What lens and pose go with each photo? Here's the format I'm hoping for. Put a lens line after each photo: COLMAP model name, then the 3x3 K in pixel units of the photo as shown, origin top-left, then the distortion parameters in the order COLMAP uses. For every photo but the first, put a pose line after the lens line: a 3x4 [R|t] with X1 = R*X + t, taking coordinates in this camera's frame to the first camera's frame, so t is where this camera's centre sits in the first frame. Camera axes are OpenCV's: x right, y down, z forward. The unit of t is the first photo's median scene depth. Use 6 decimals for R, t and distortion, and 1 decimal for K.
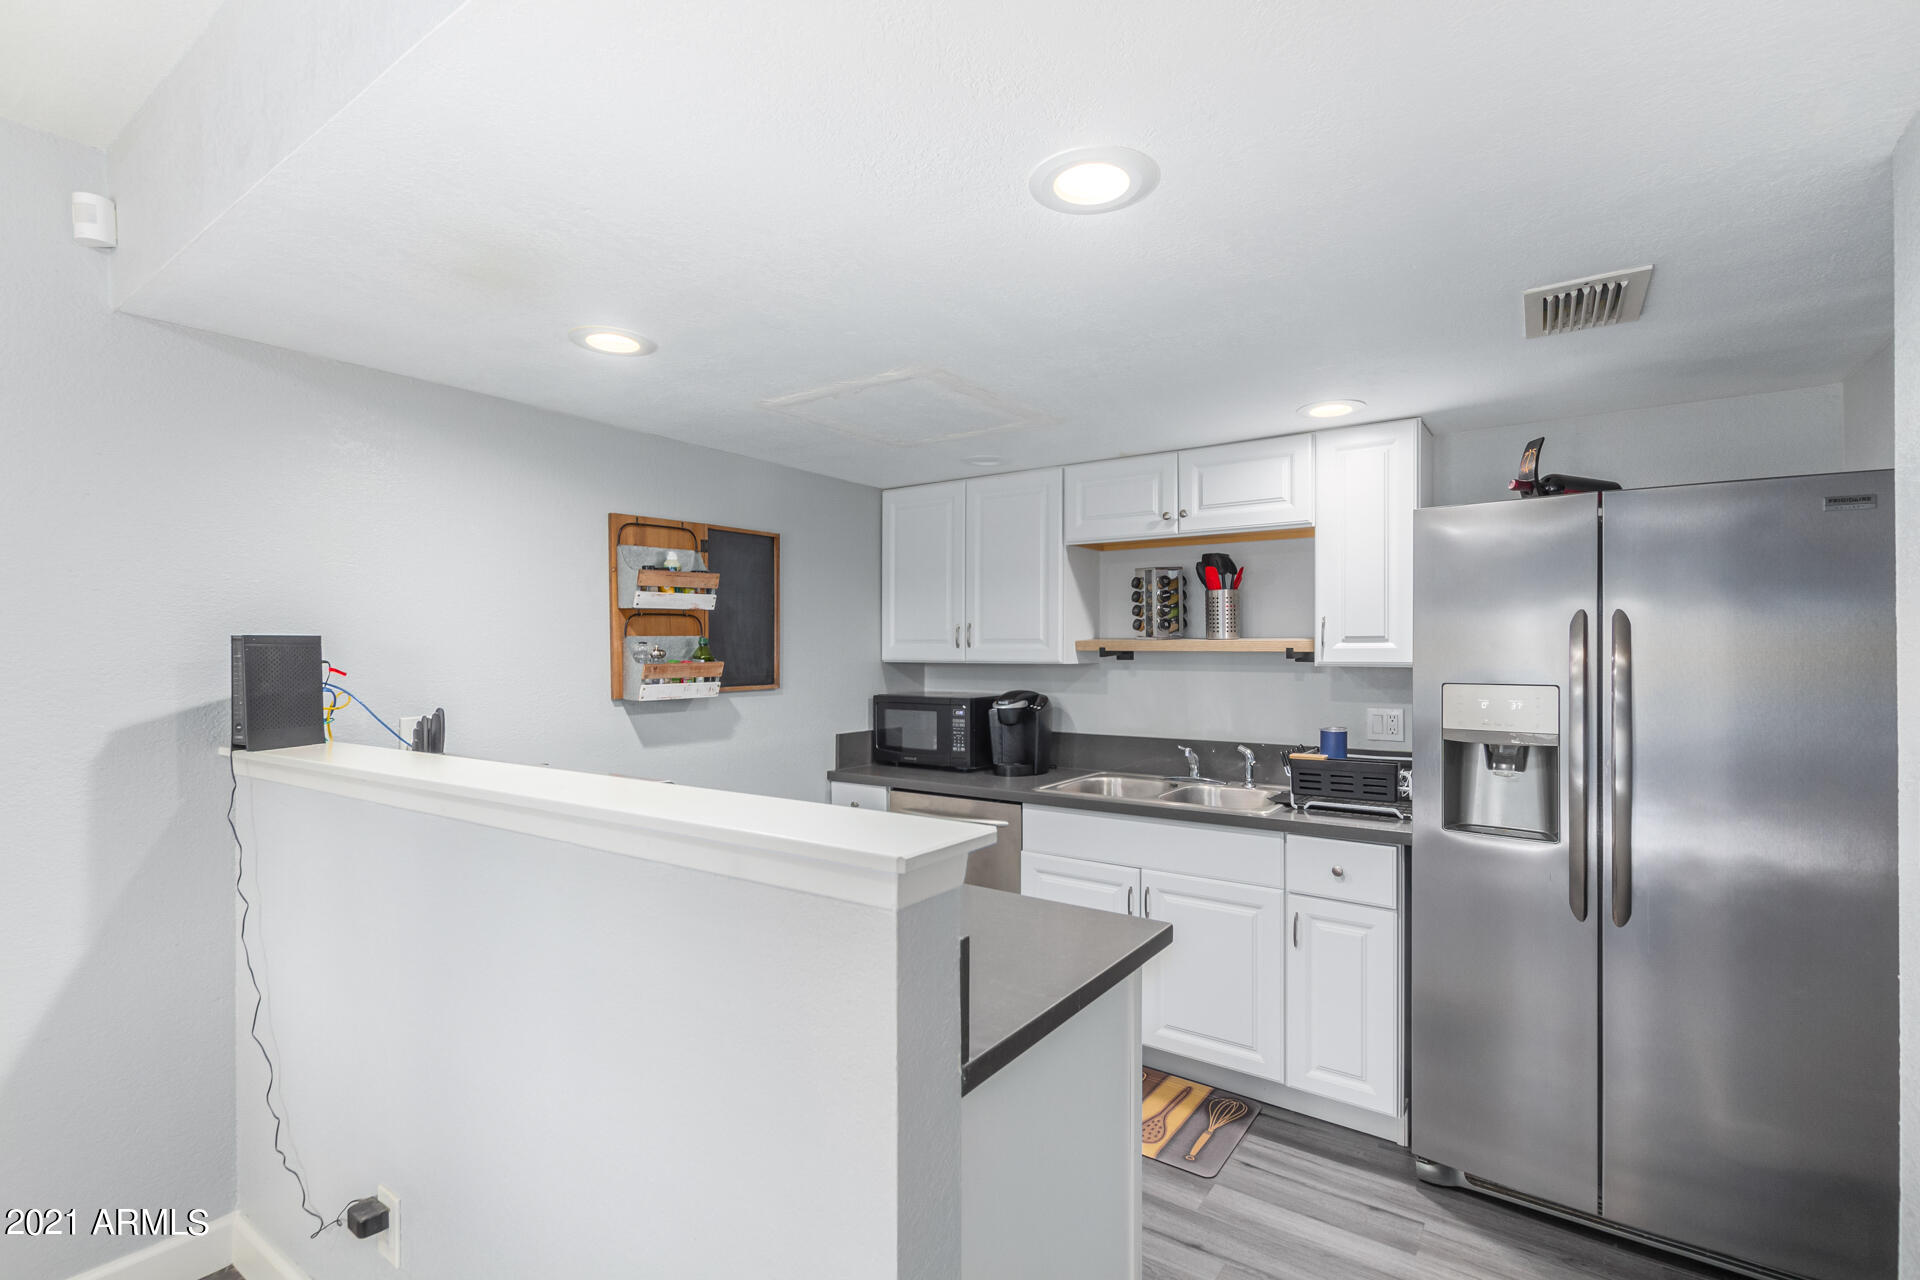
lens RADIAL K [[886.6, 0, 964.3], [0, 886.6, 644.2], [0, 0, 1]] dist [-0.005286, -0.004125]
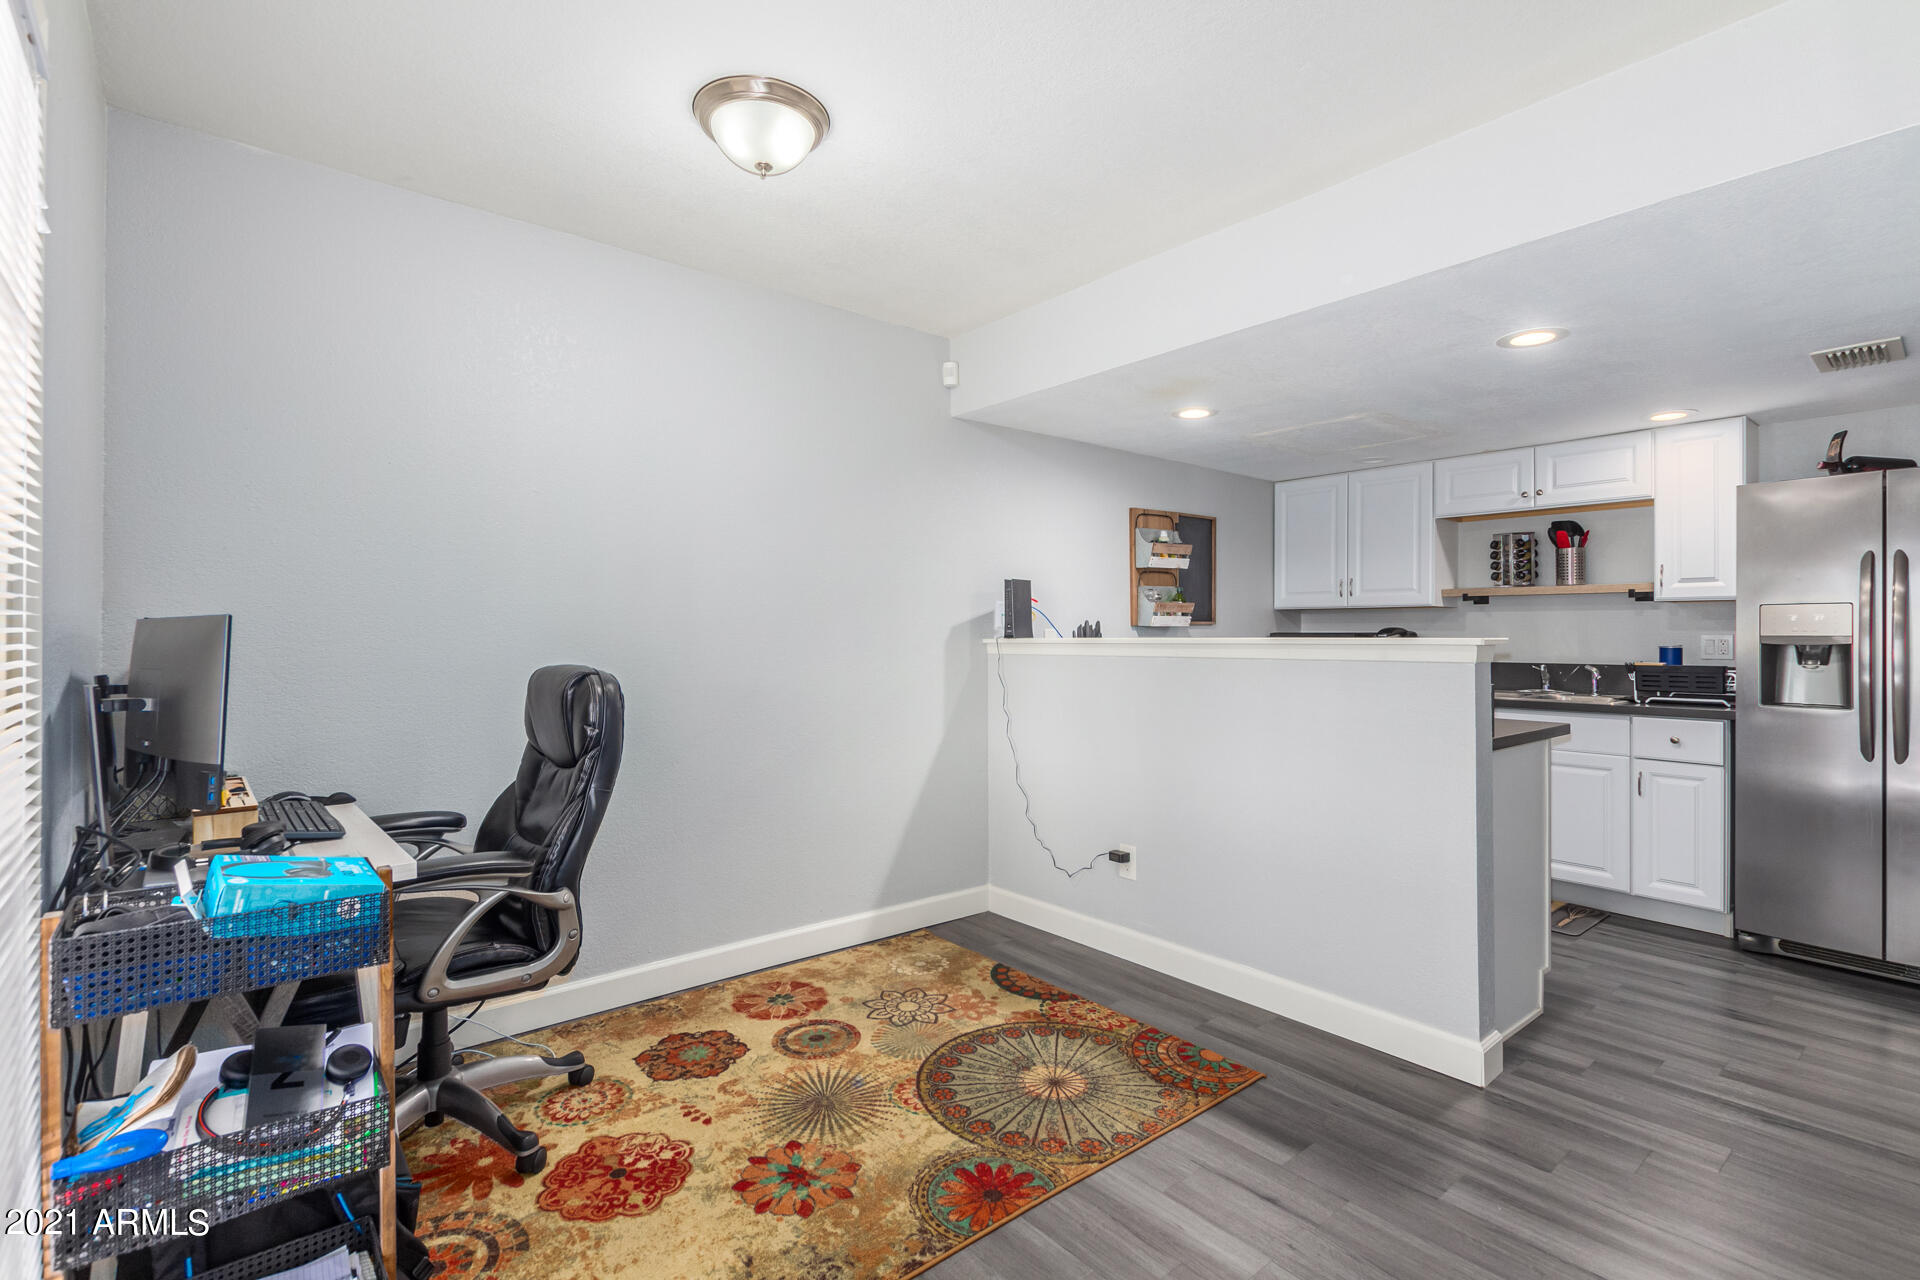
lens RADIAL K [[886.6, 0, 937.1], [0, 886.6, 624.7], [0, 0, 1]] dist [-0.005286, -0.004125]
pose [[0.957629, -0.000473, -0.288005, -0.256318], [0.000381, 1.000000, -0.000376, 0.058066], [0.288005, 0.000251, 0.957629, -0.585485]]
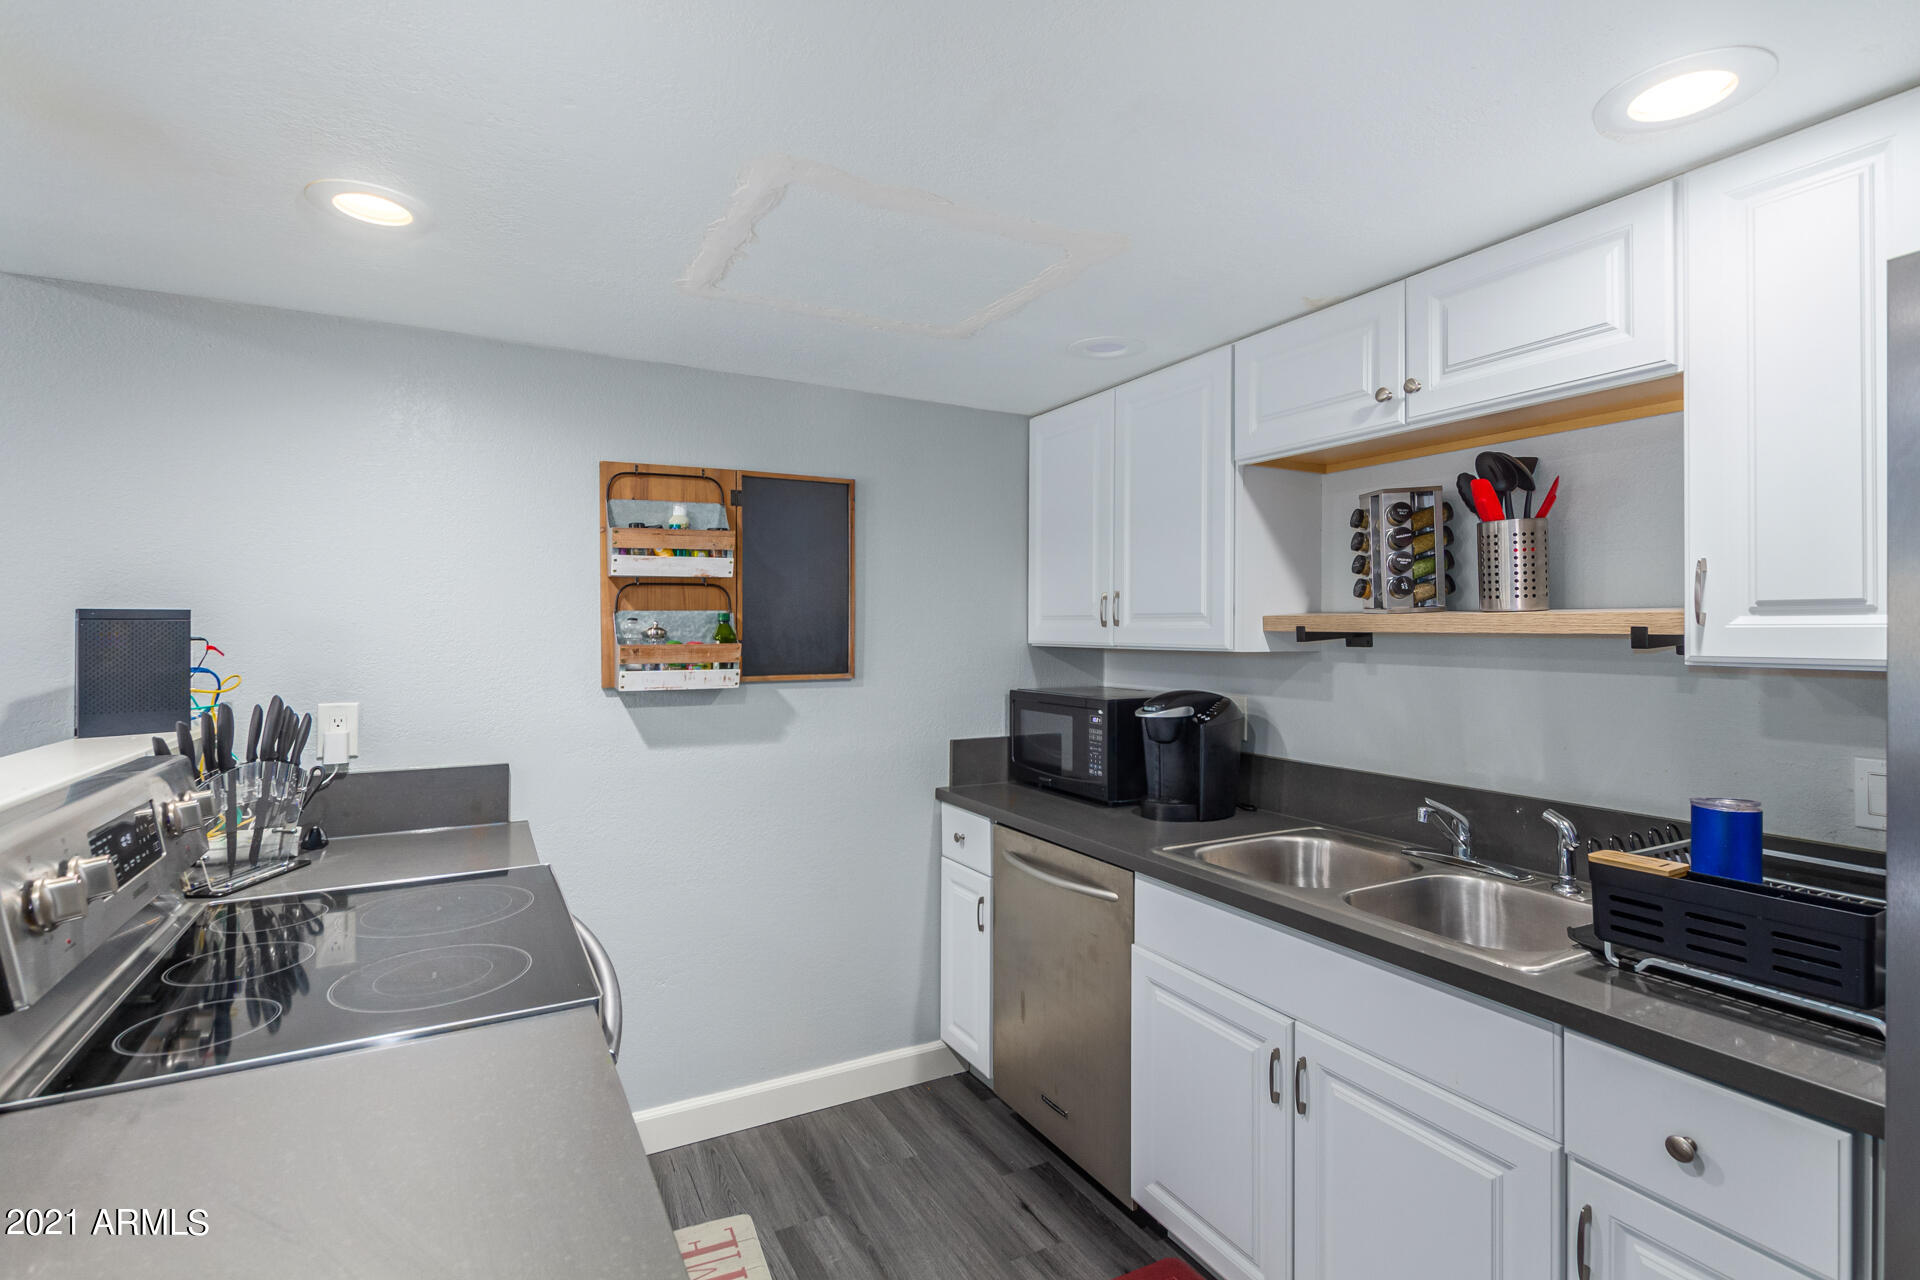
lens RADIAL K [[886.6, 0, 961.4], [0, 886.6, 619.9], [0, 0, 1]] dist [-0.005286, -0.004125]
pose [[0.893806, -0.002152, -0.448449, 0.251661], [-0.000901, 0.999978, -0.006594, 0.004064], [0.448453, 0.006298, 0.893784, 0.389071]]
